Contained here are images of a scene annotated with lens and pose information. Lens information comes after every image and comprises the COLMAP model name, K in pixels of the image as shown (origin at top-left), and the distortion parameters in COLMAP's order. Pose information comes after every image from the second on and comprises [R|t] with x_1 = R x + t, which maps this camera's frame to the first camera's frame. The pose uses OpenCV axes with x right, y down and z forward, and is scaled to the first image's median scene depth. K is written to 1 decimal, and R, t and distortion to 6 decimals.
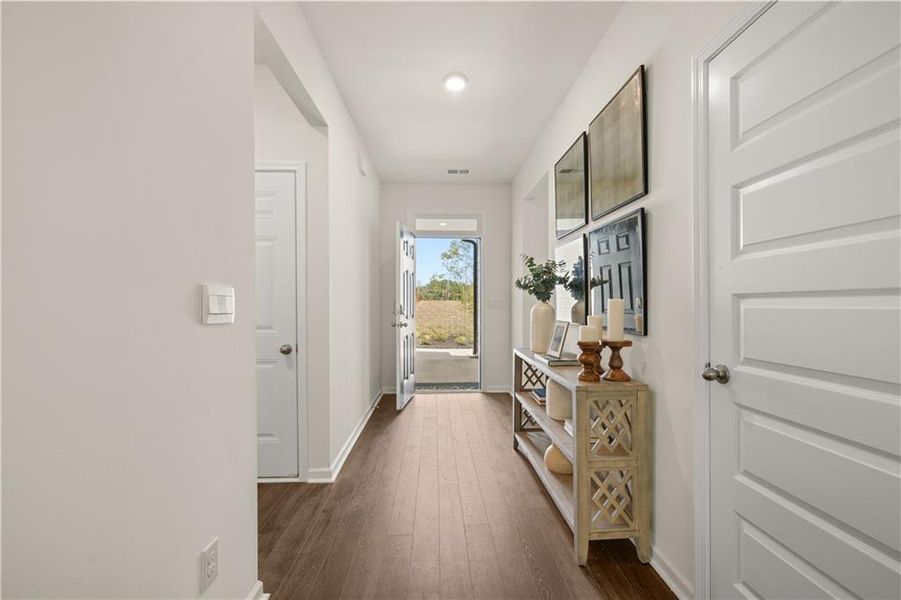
lens RADIAL K [[395.5, 0, 454.5], [0, 395.5, 303.7], [0, 0, 1]] dist [-0.011390, -0.000417]
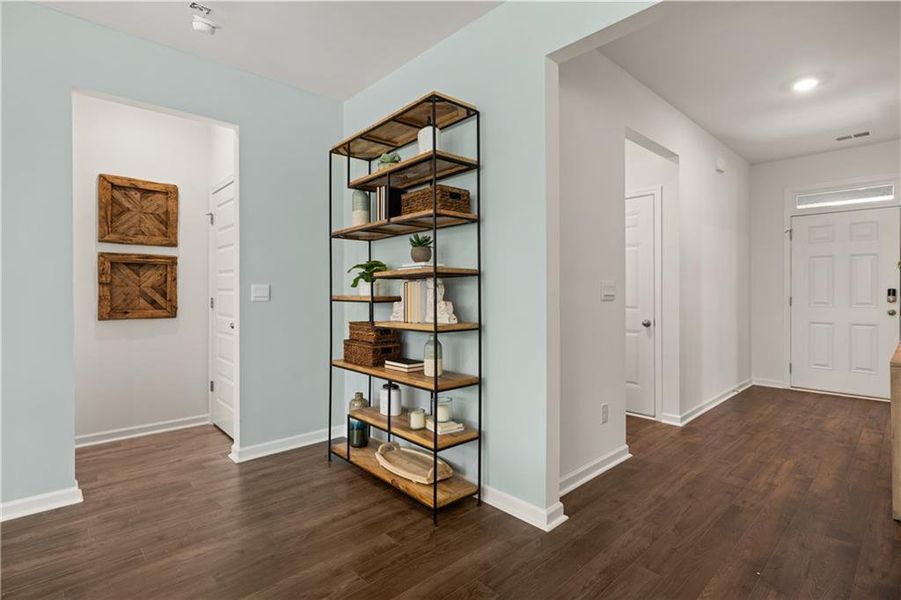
lens RADIAL K [[426.8, 0, 450.7], [0, 426.8, 300.2], [0, 0, 1]] dist [-0.004945, -0.000529]
pose [[0.656557, 0.013404, -0.754158, 0.253597], [0.003561, 0.999776, 0.020870, 0.000401], [0.754268, -0.016388, 0.656362, -0.509778]]
